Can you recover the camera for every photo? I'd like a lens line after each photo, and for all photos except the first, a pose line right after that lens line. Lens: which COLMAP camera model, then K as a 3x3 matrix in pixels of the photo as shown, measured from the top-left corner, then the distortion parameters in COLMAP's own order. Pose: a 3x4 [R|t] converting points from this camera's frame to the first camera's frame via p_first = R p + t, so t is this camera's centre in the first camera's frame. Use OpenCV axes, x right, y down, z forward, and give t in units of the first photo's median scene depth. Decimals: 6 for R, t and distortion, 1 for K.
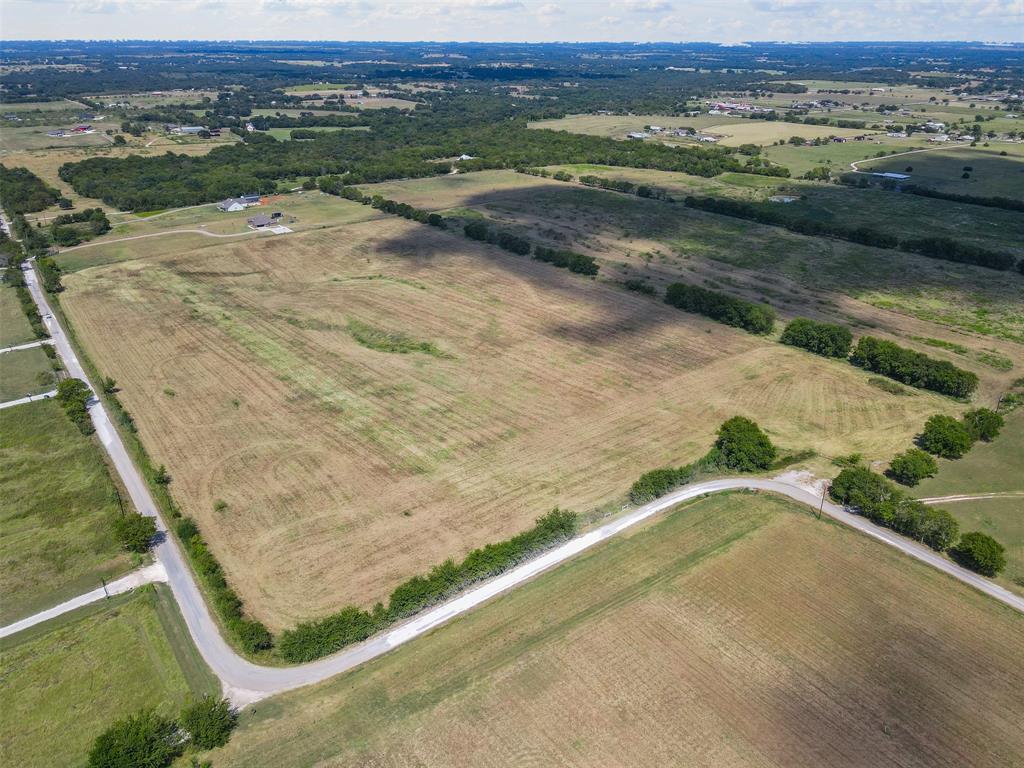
lens RADIAL K [[760.6, 0, 512.0], [0, 760.6, 384.0], [0, 0, 1]] dist [0.003491, 0.028562]
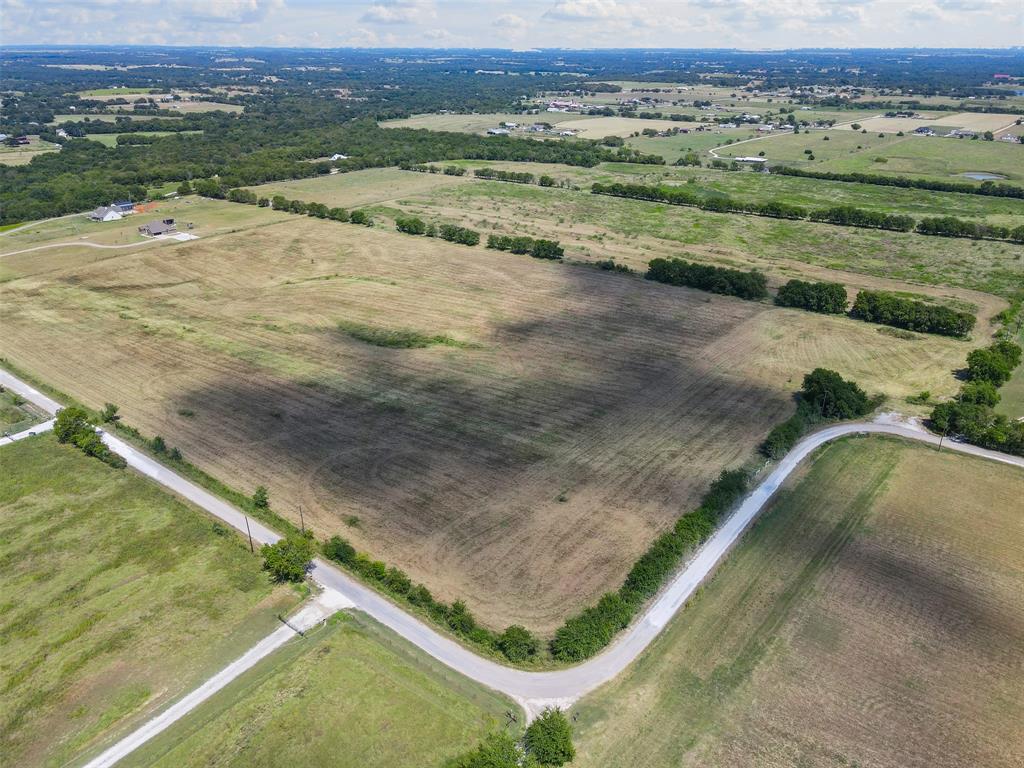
lens RADIAL K [[761.1, 0, 515.5], [0, 761.1, 381.0], [0, 0, 1]] dist [0.016223, 0.008268]
pose [[0.968063, -0.100731, 0.229582, -0.181541], [0.103188, 0.994661, 0.001306, 0.007967], [-0.228488, 0.022426, 0.973288, 0.041475]]
